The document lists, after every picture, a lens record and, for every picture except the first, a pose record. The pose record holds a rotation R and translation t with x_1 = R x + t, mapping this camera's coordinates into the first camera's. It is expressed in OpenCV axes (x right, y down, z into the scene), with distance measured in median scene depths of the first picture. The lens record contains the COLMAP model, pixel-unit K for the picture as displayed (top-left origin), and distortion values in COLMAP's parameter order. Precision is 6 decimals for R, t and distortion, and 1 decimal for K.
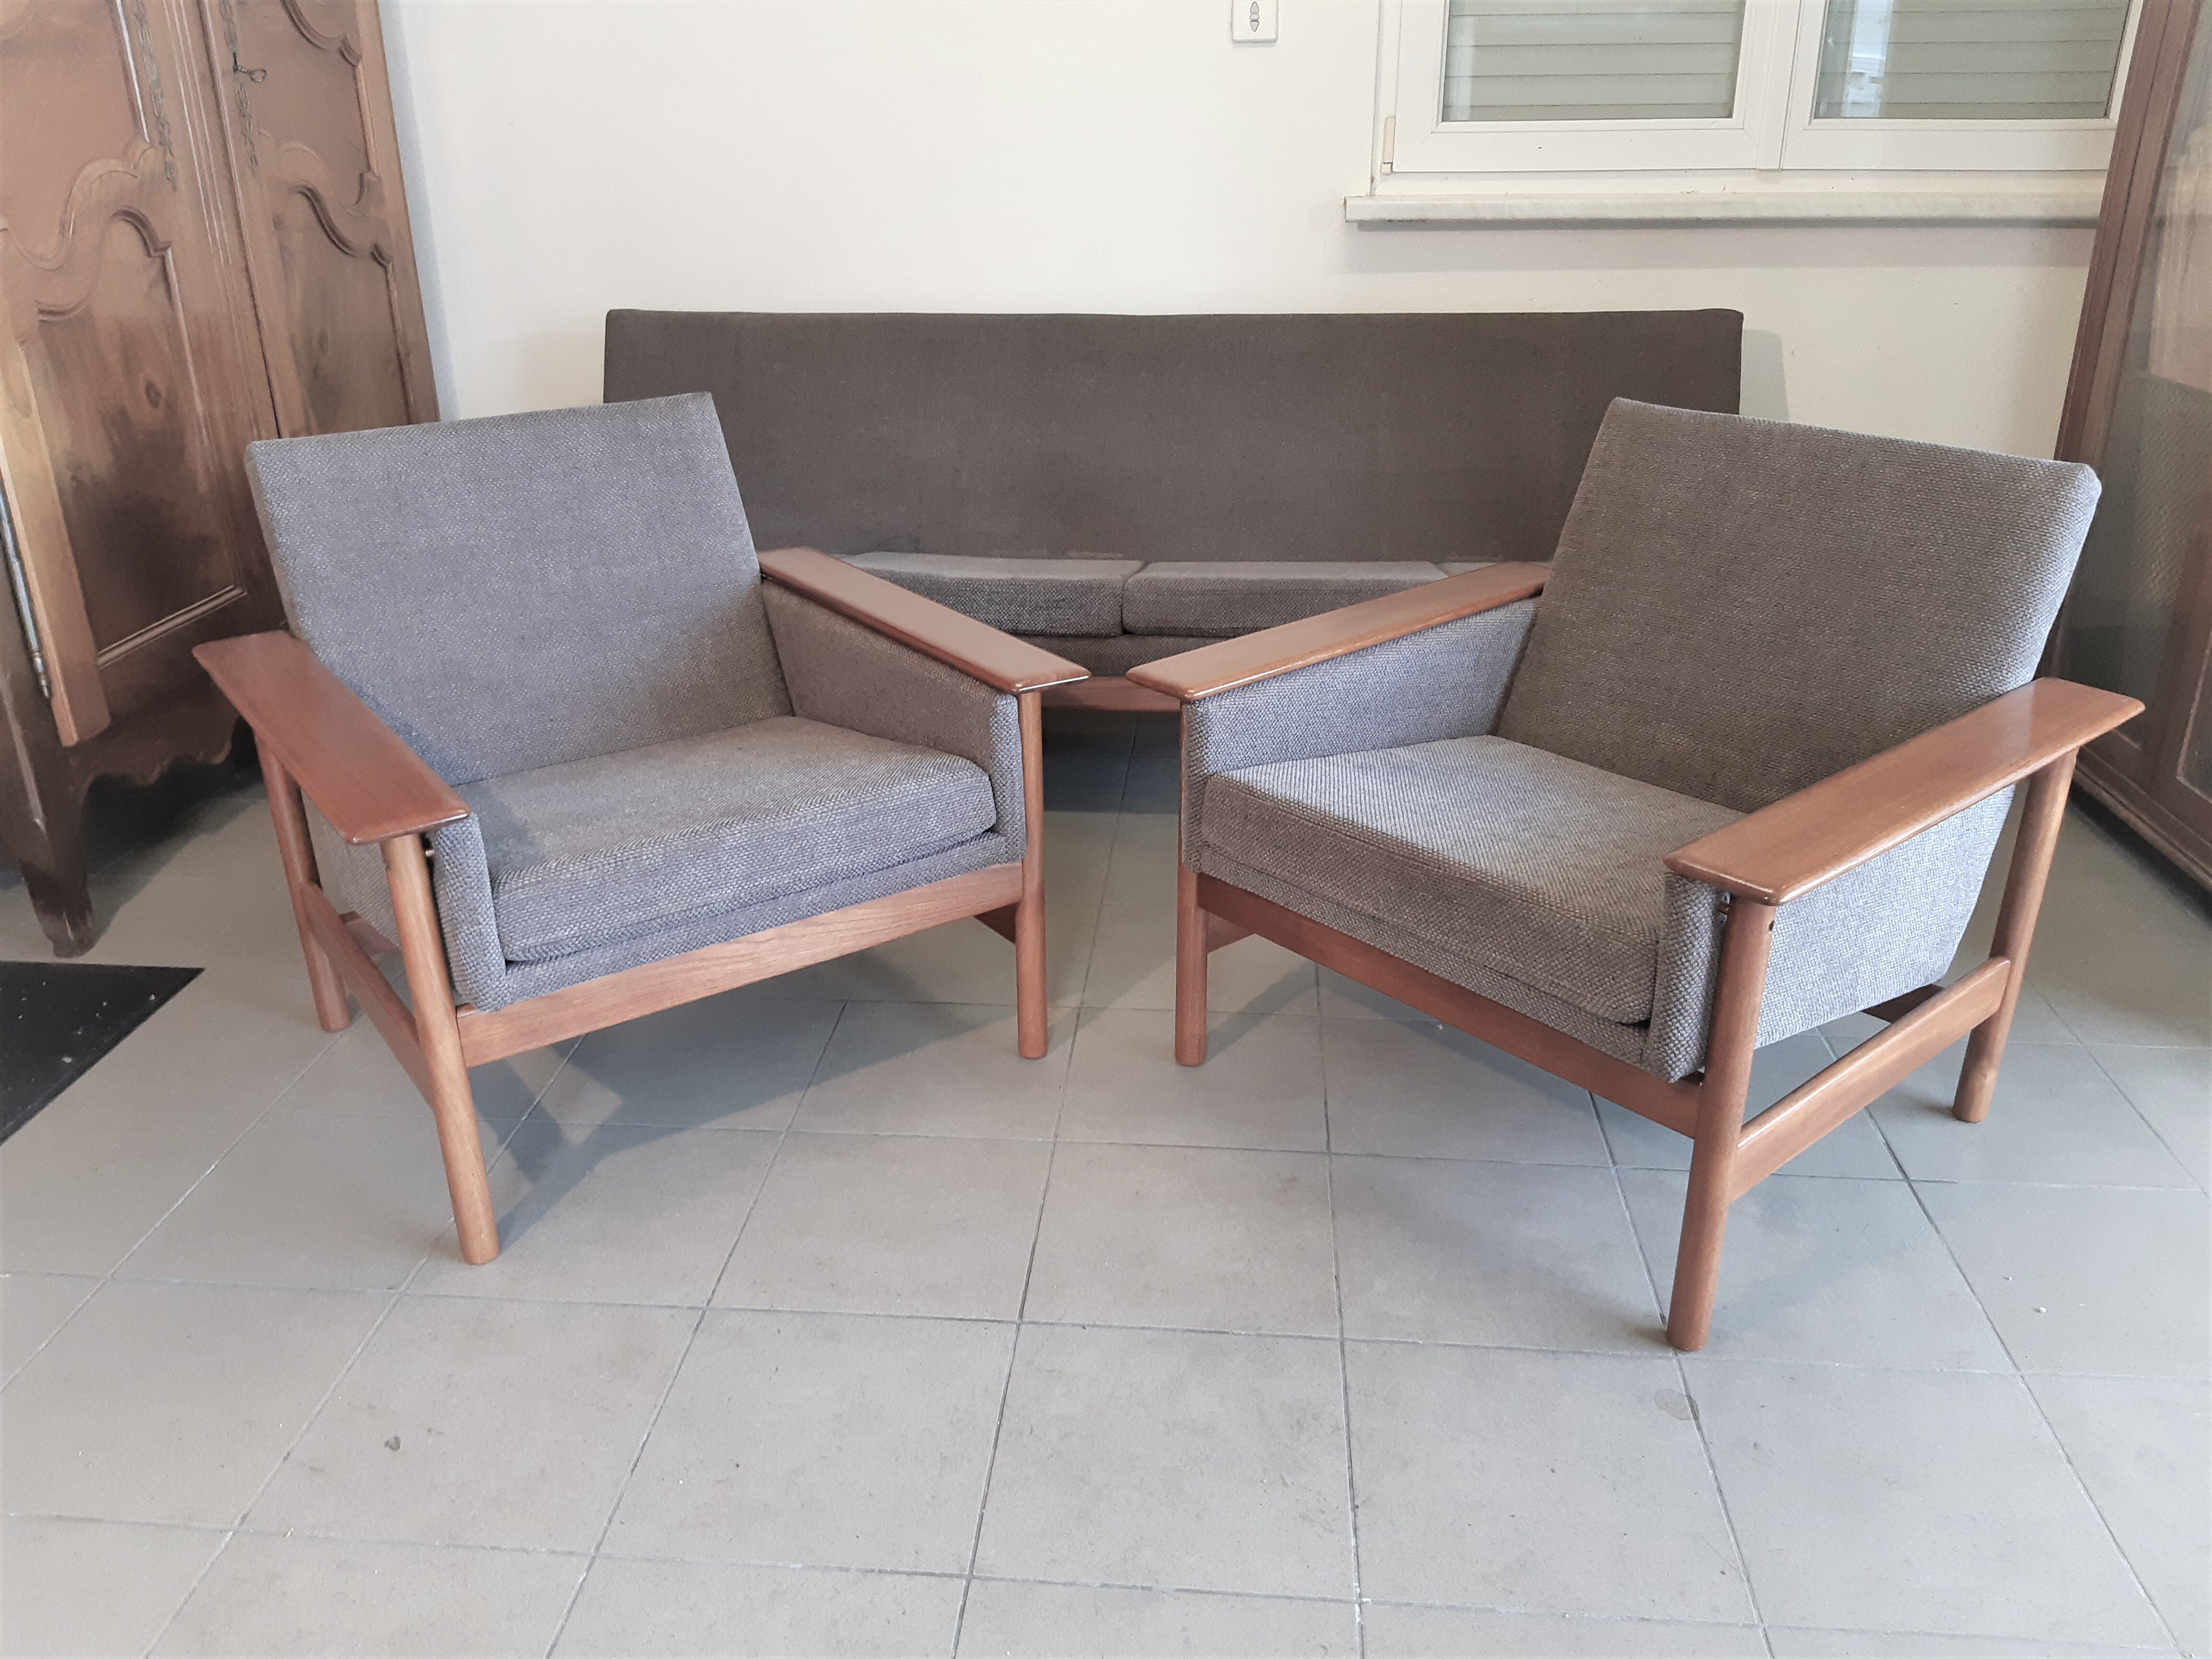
lens RADIAL K [[1755.4, 0, 1104.0], [0, 1755.4, 857.2], [0, 0, 1]] dist [0.036004, -0.071695]
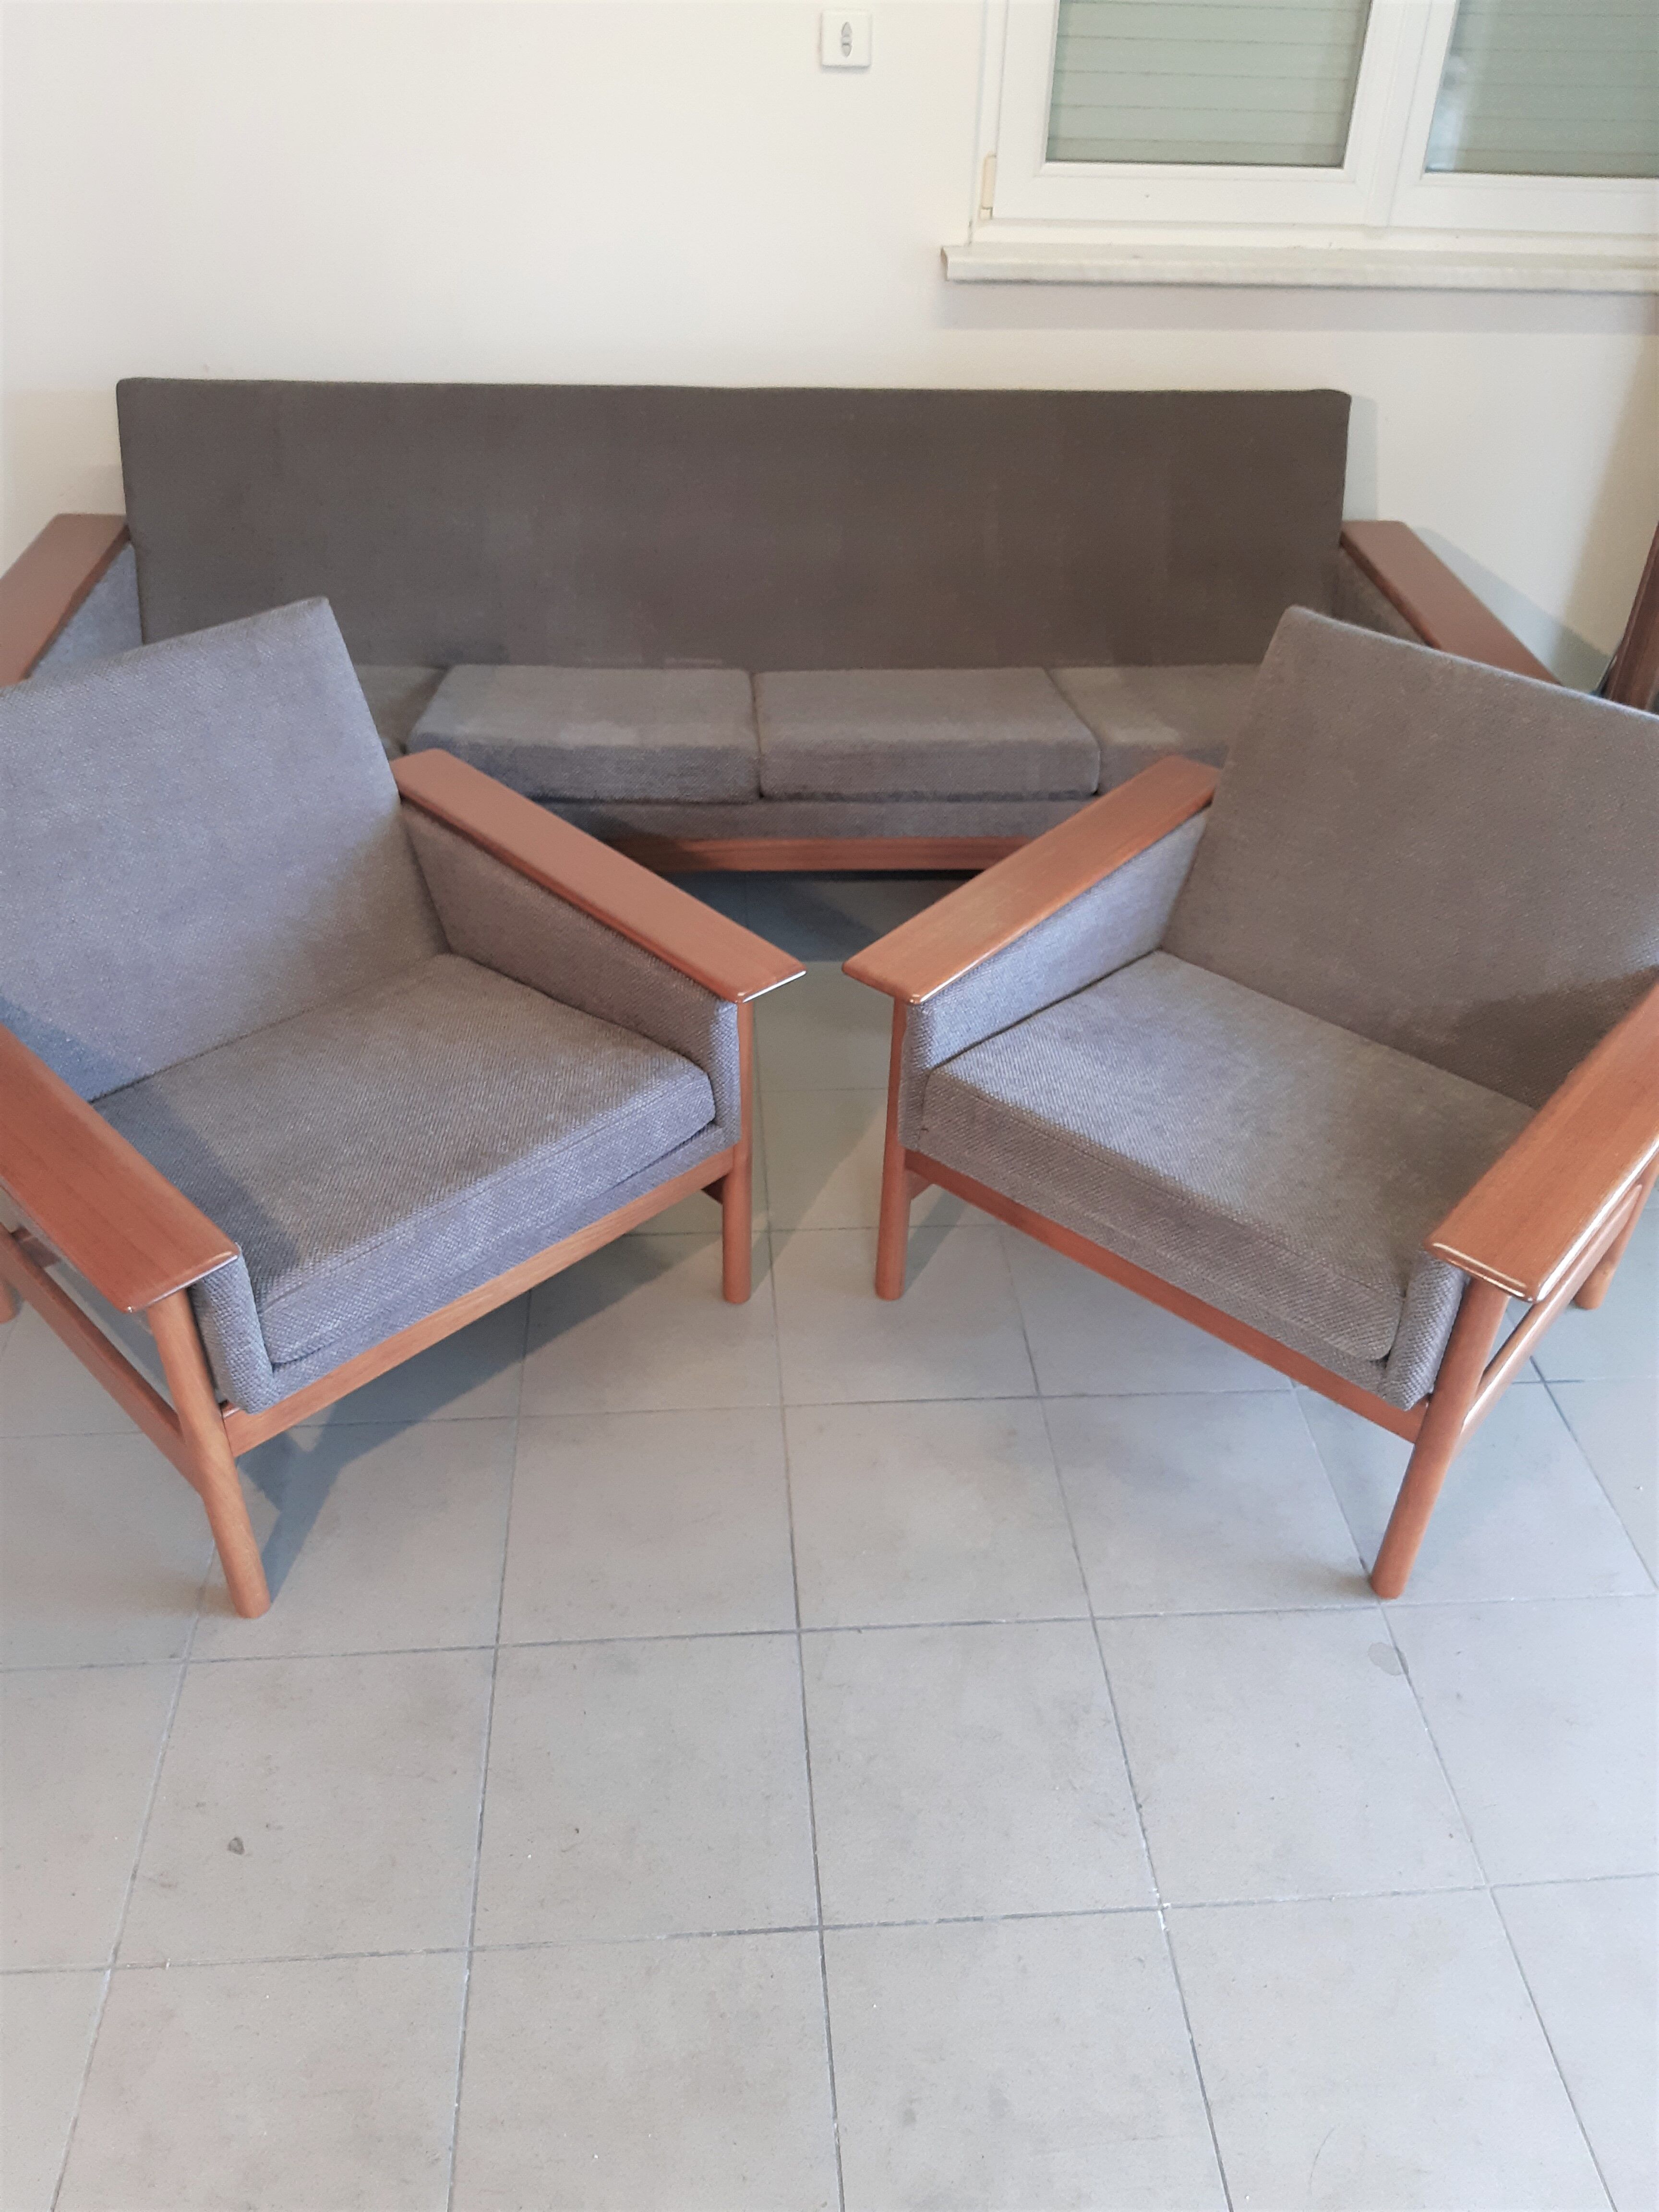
lens RADIAL K [[1755.4, 0, 832.9], [0, 1755.4, 1106.3], [0, 0, 1]] dist [0.036004, -0.071695]
pose [[0.985796, -0.067819, 0.153643, -0.124393], [0.029373, 0.970363, 0.239861, -0.220540], [-0.165357, -0.231941, 0.958572, 0.030568]]
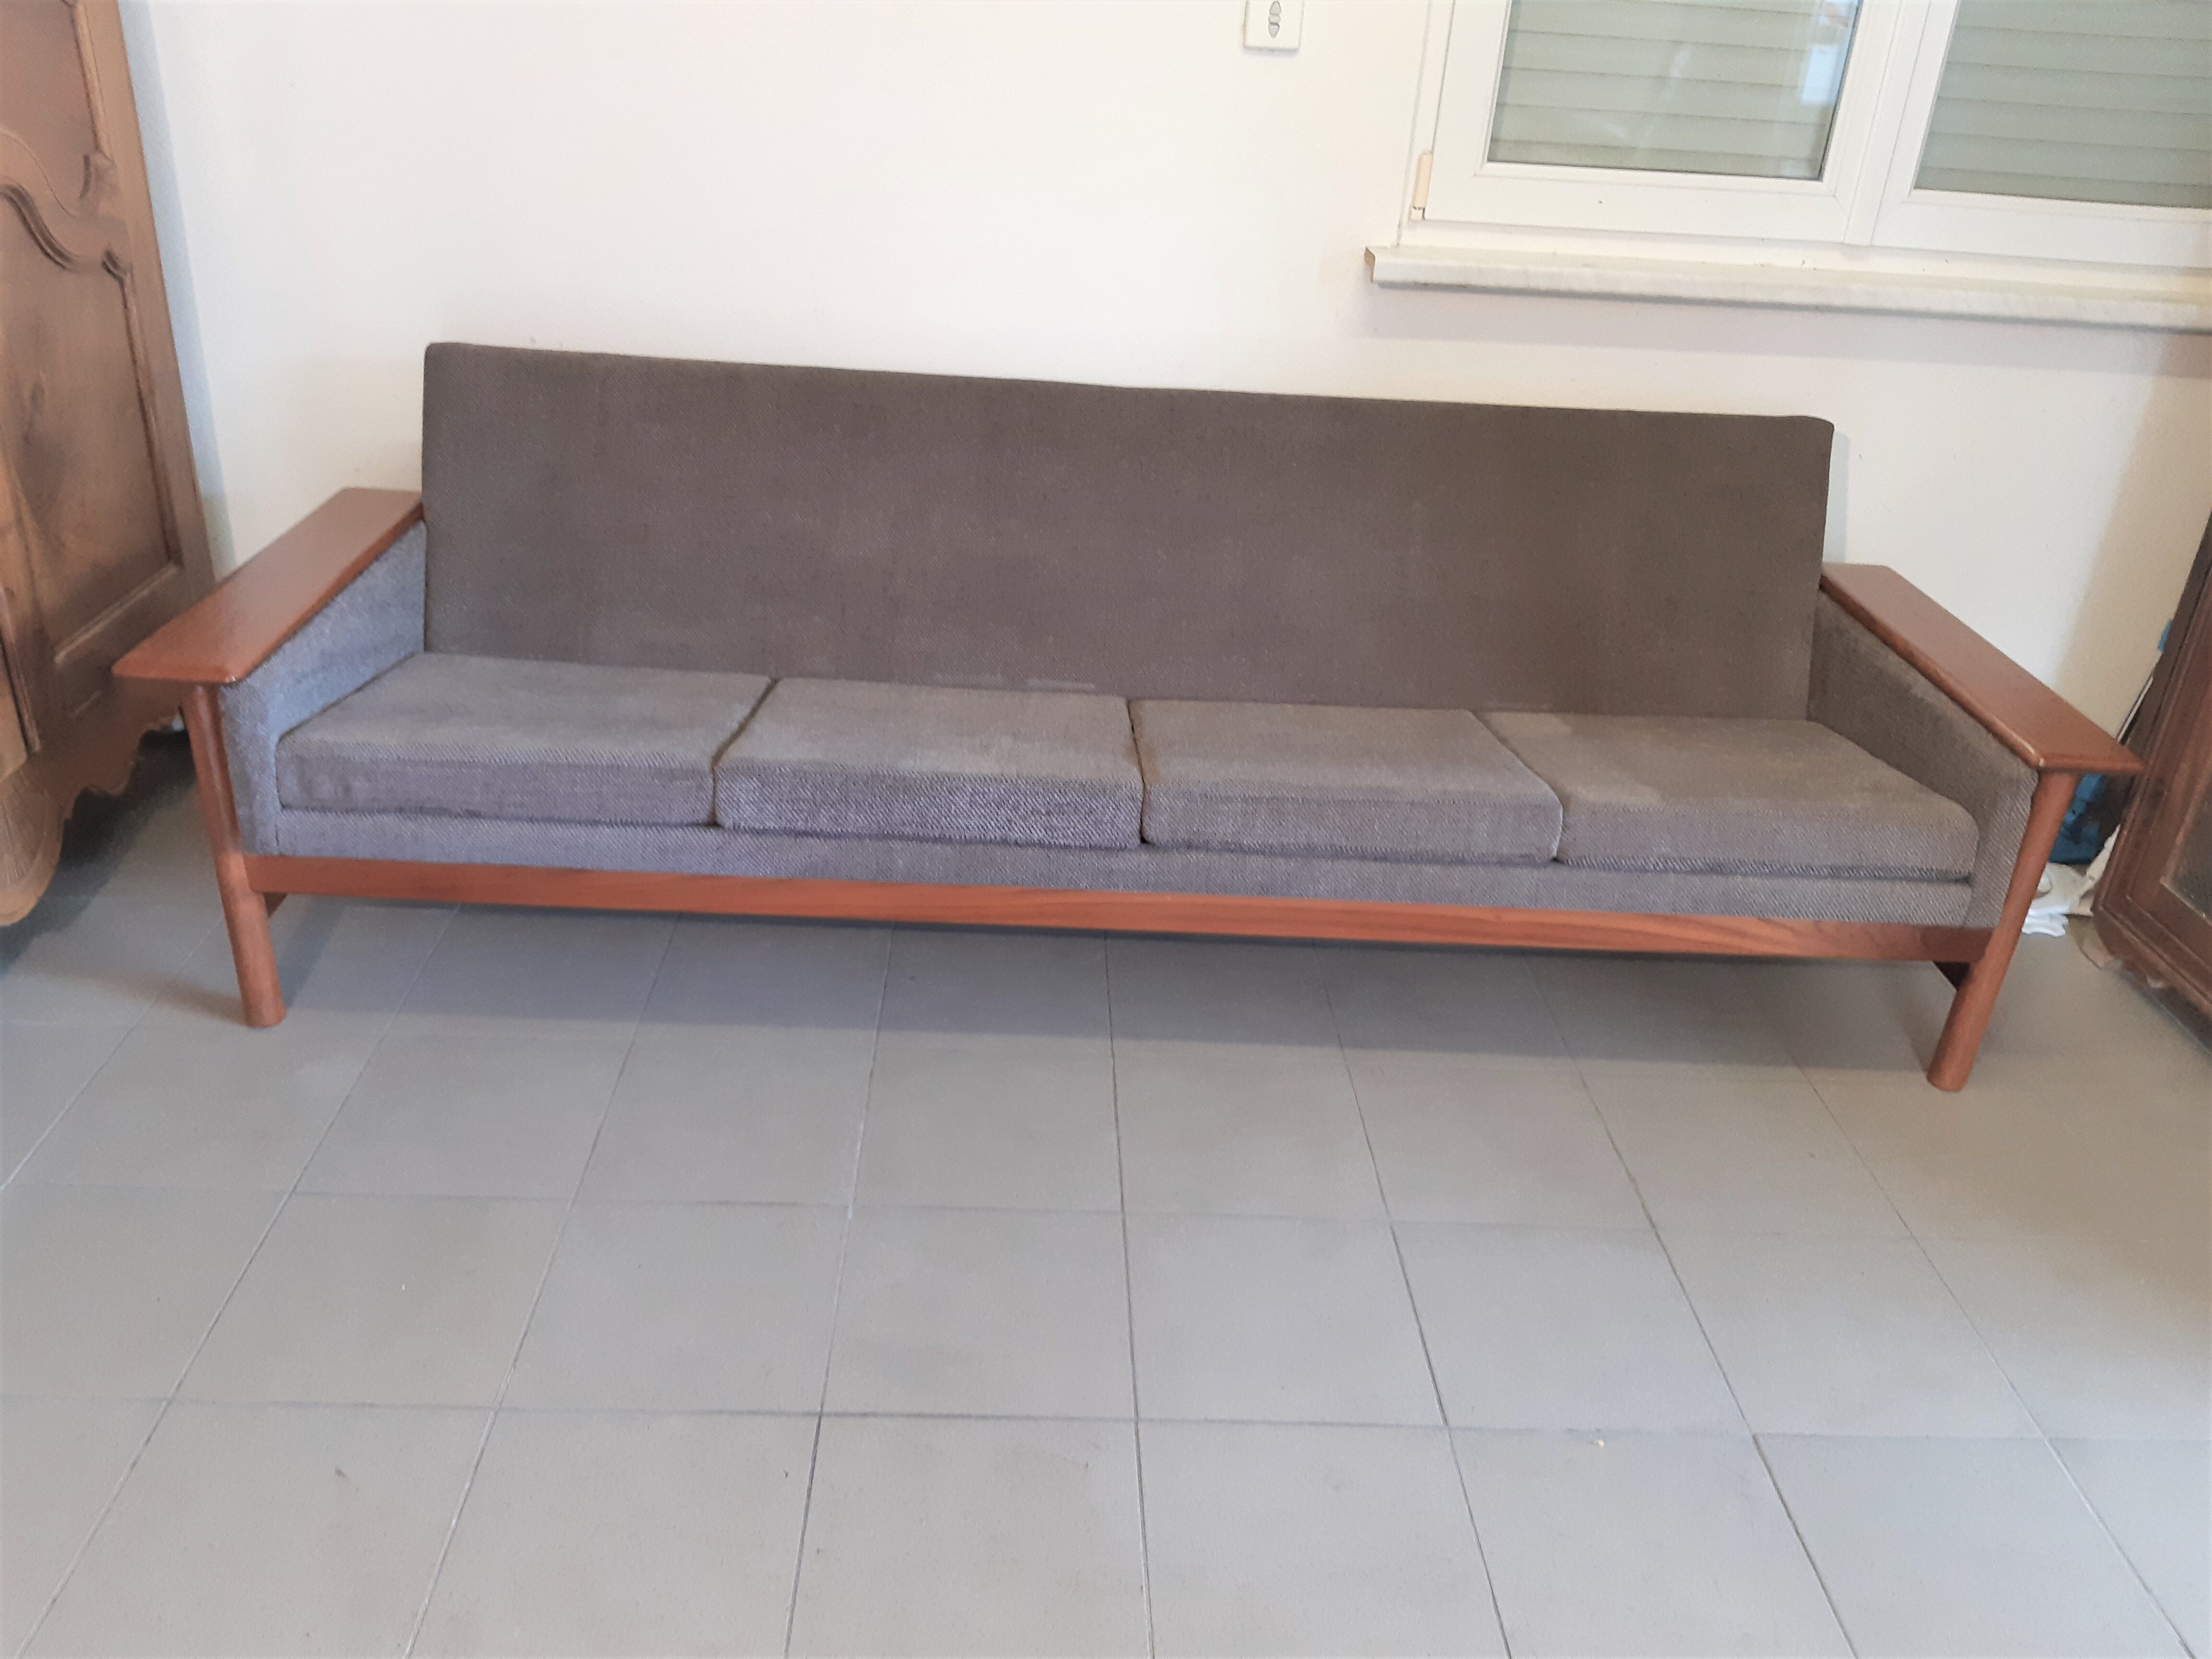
lens RADIAL K [[1755.4, 0, 1101.6], [0, 1755.4, 847.7], [0, 0, 1]] dist [0.036004, -0.071695]
pose [[0.990598, 0.007320, 0.136612, -0.129899], [-0.016765, 0.997537, 0.068111, -0.204794], [-0.135776, -0.069761, 0.988280, 0.257183]]
